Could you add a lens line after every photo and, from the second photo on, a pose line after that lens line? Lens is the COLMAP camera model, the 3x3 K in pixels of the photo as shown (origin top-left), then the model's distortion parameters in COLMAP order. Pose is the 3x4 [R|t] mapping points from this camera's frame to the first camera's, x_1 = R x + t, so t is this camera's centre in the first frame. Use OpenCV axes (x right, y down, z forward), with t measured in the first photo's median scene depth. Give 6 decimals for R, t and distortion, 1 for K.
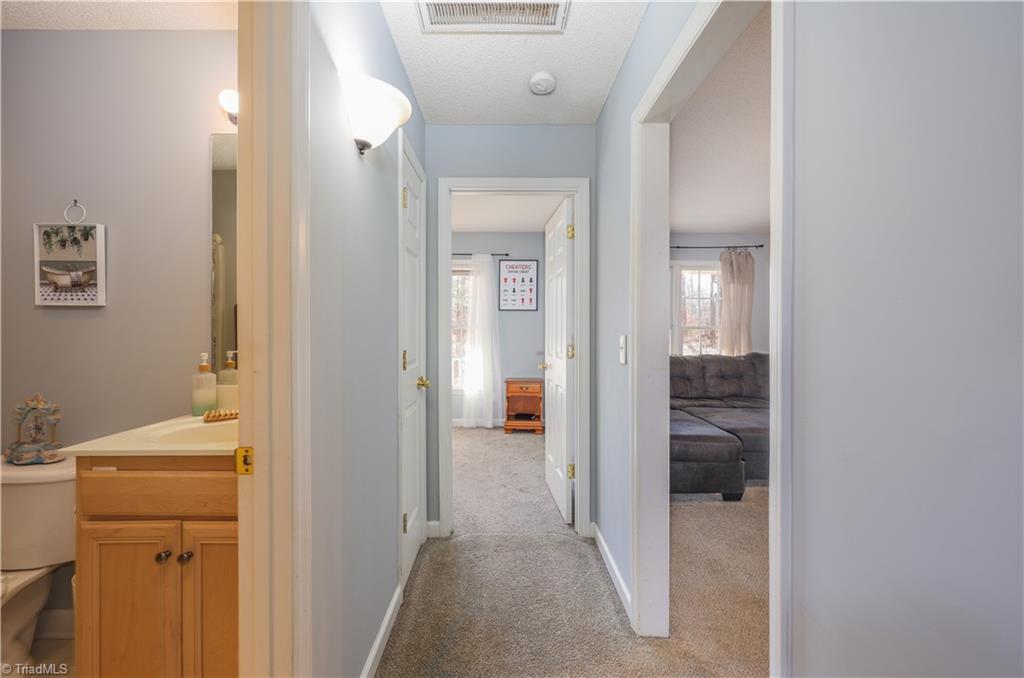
lens RADIAL K [[411.9, 0, 499.5], [0, 411.9, 325.2], [0, 0, 1]] dist [0.000961, 0.000736]
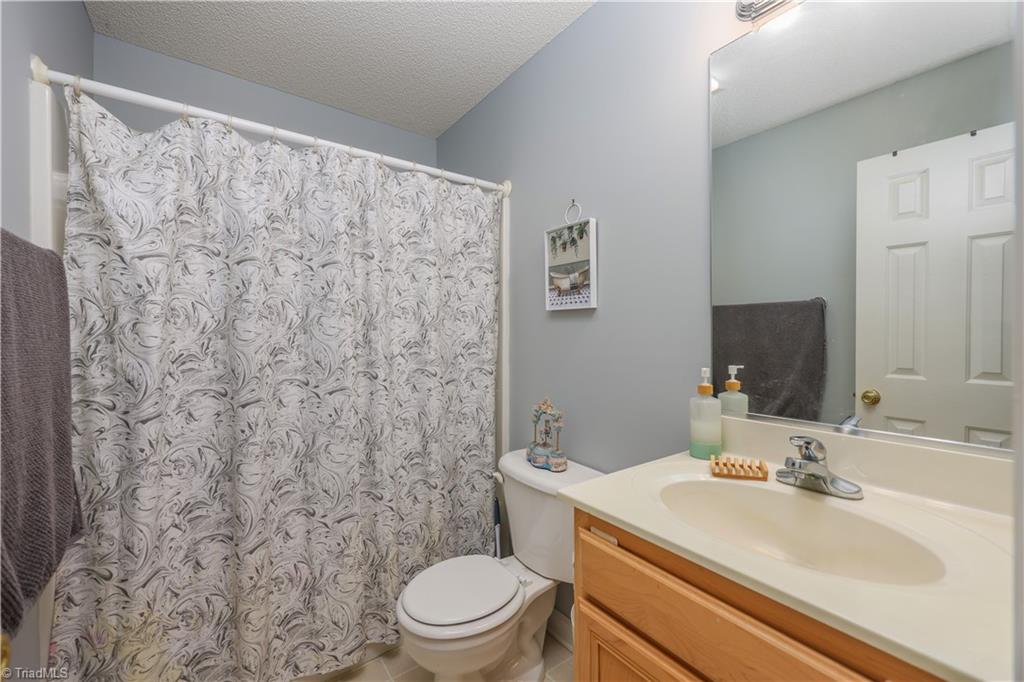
lens RADIAL K [[411.9, 0, 487.7], [0, 411.9, 336.2], [0, 0, 1]] dist [0.000961, 0.000736]
pose [[0.535966, 0.006419, -0.844215, -0.328657], [0.004312, 0.999937, 0.010341, 0.004647], [0.844228, -0.009183, 0.535905, 0.320946]]
